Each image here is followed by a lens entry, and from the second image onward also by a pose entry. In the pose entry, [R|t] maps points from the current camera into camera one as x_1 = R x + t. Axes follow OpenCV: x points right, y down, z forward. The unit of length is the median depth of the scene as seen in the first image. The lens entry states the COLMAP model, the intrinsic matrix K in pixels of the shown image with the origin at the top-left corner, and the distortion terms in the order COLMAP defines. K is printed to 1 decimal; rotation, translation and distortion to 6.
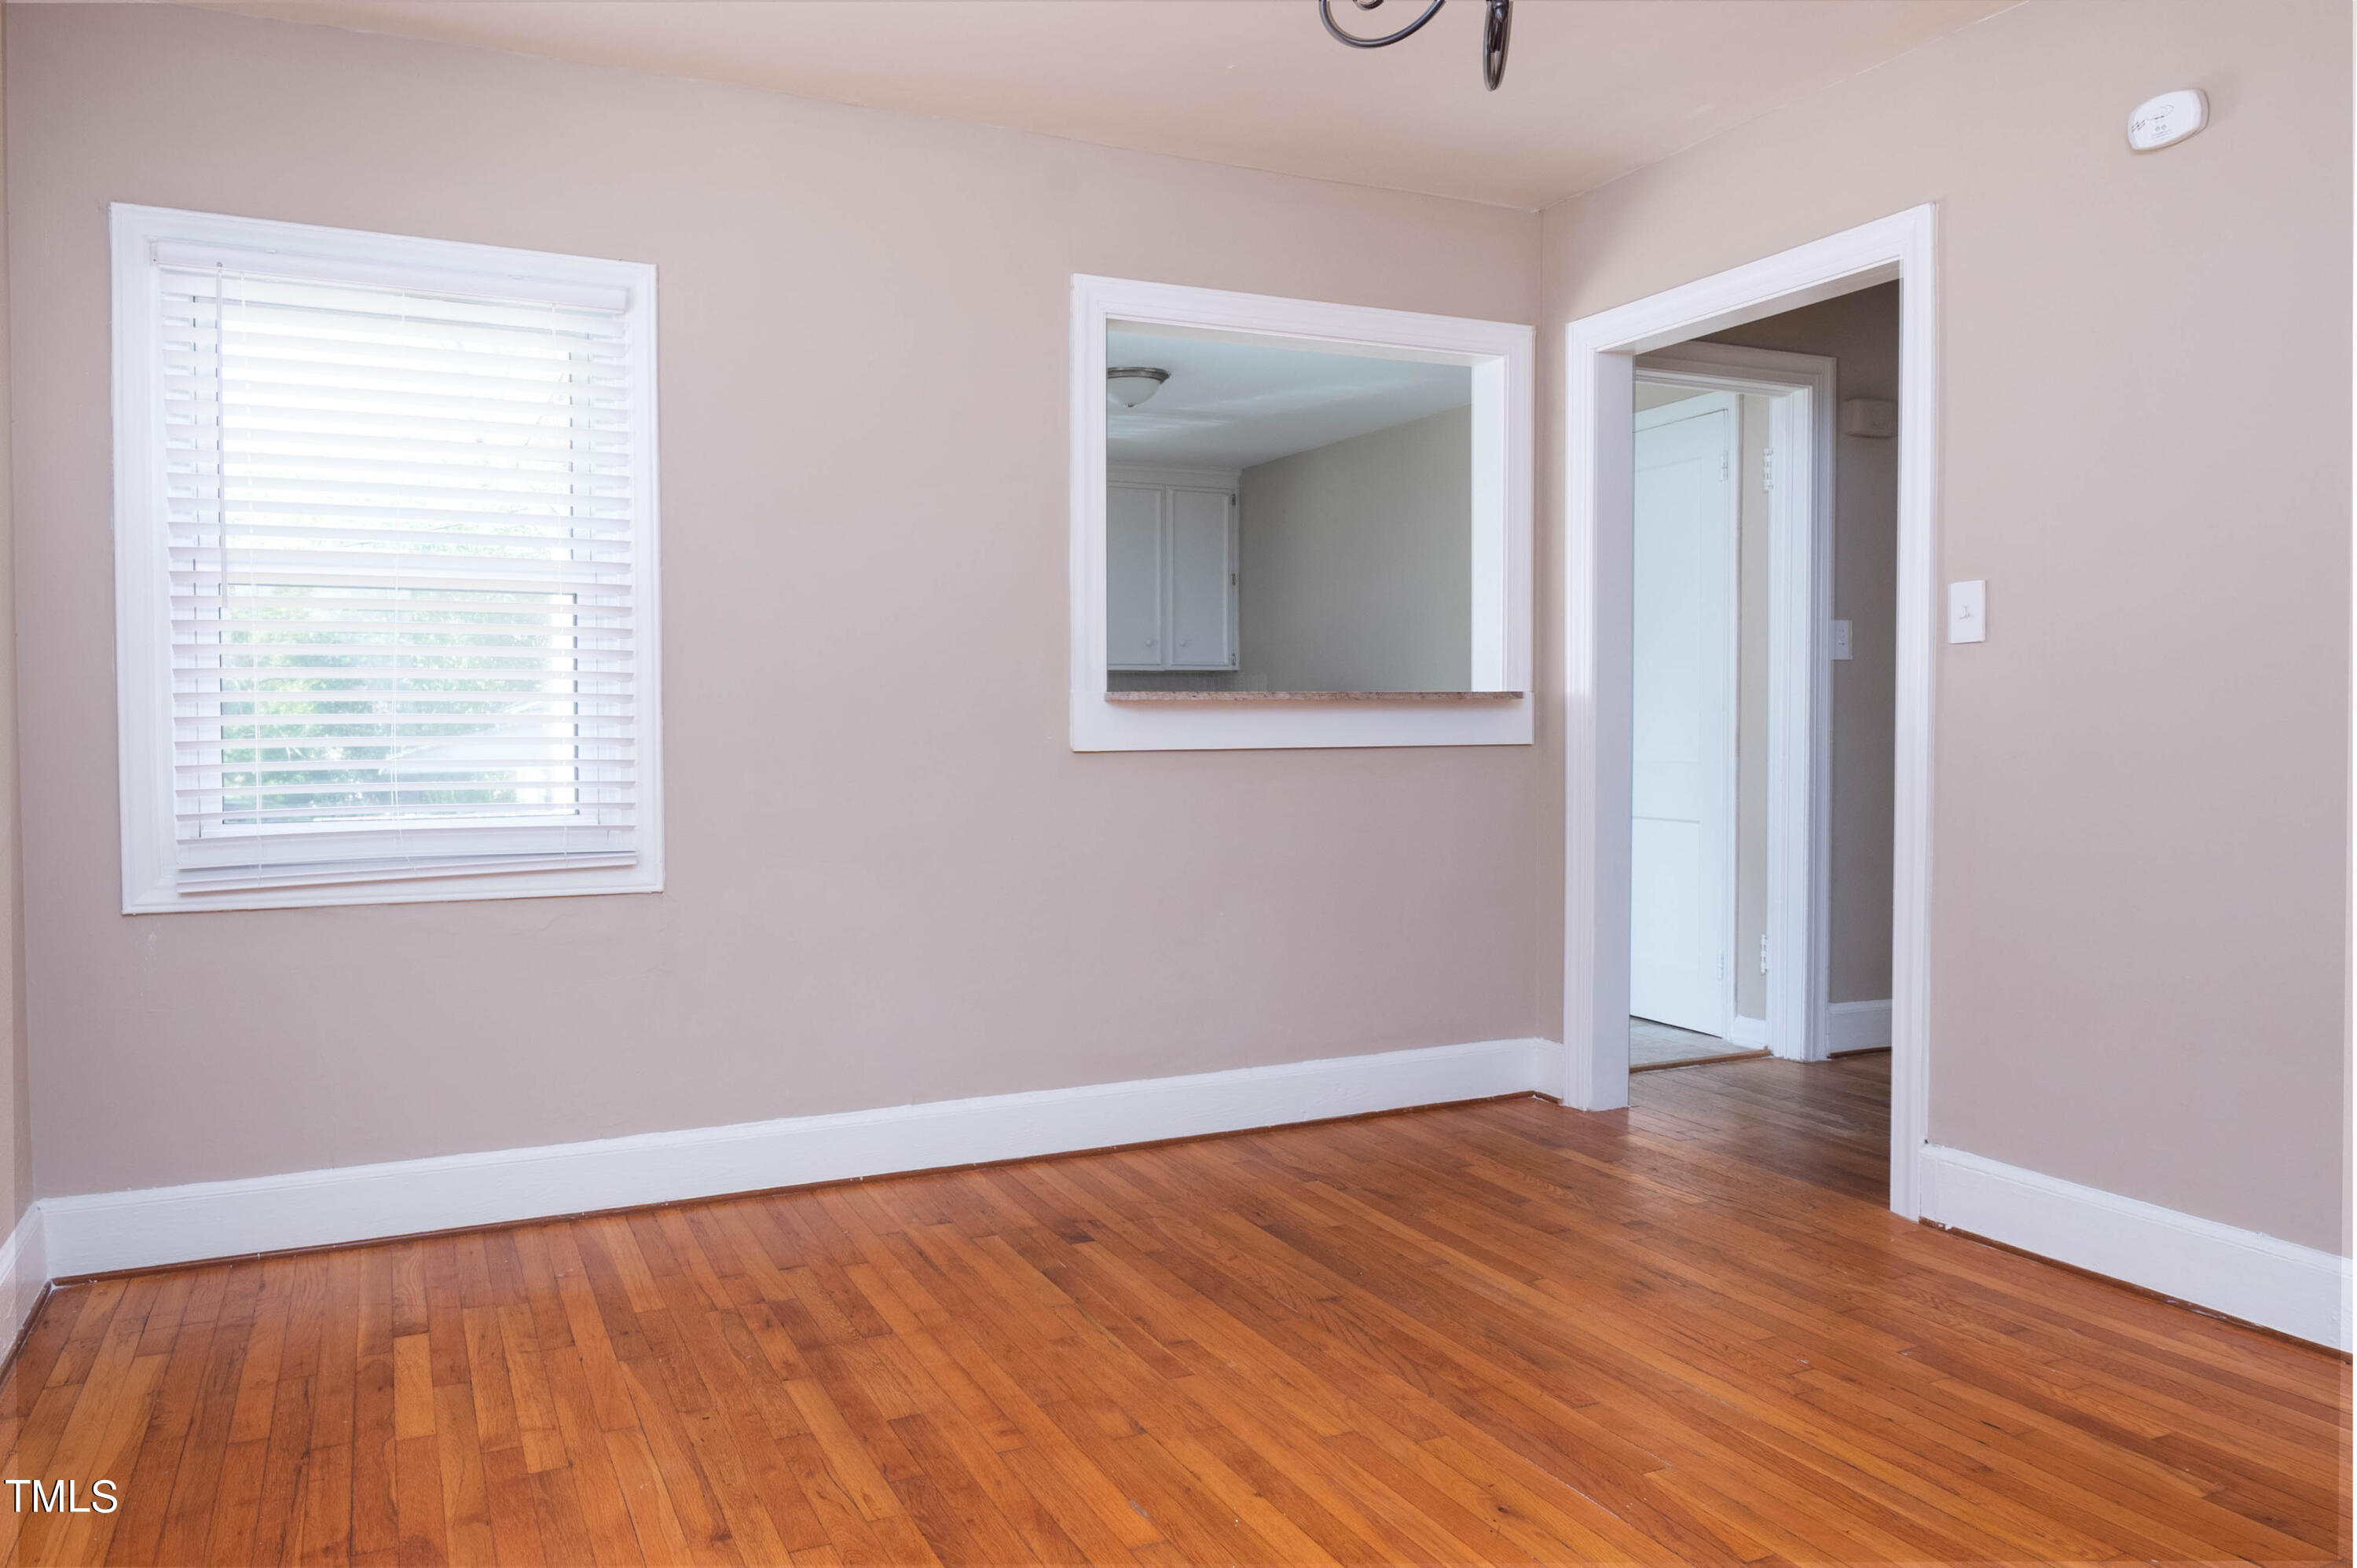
lens RADIAL K [[1628.9, 0, 1055.5], [0, 1628.9, 738.8], [0, 0, 1]] dist [-0.006228, -0.003627]
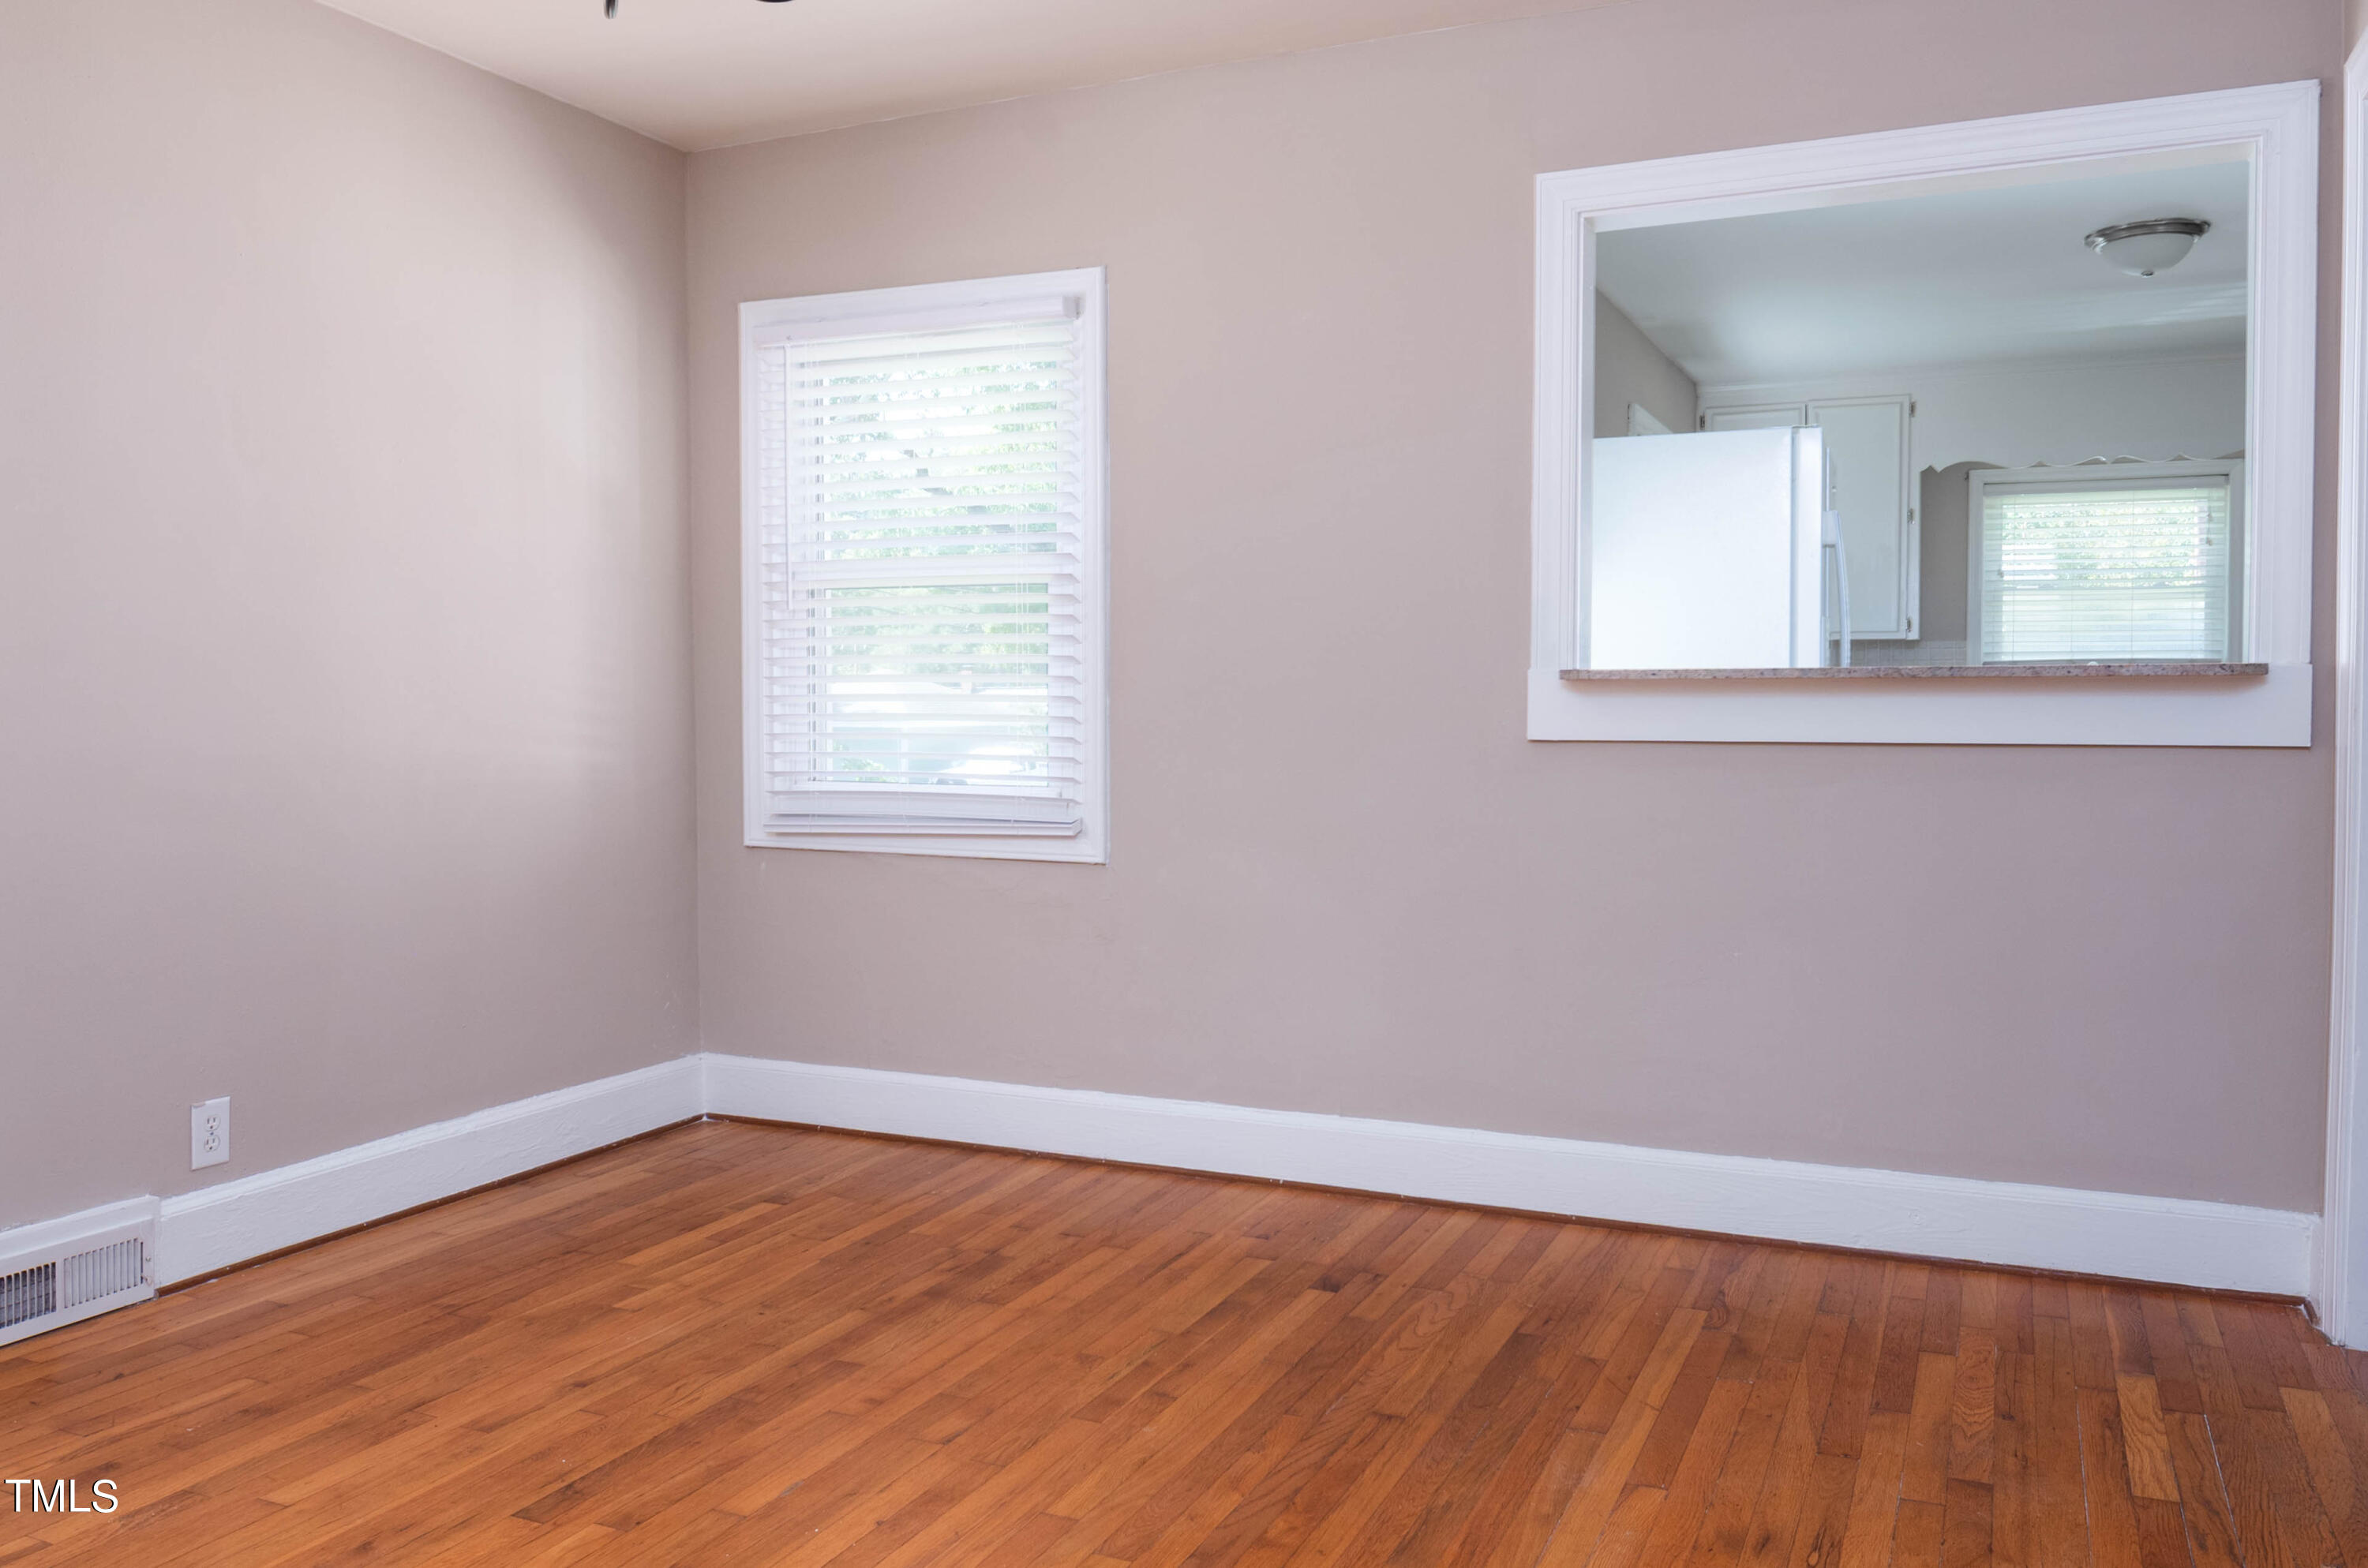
lens RADIAL K [[1734.8, 0, 1185.4], [0, 1734.8, 735.6], [0, 0, 1]] dist [-0.001507, -0.006824]
pose [[0.668467, 0.020207, -0.743467, 0.700686], [-0.014289, 0.999795, 0.014327, -0.006217], [0.743604, 0.001046, 0.668619, 0.327698]]
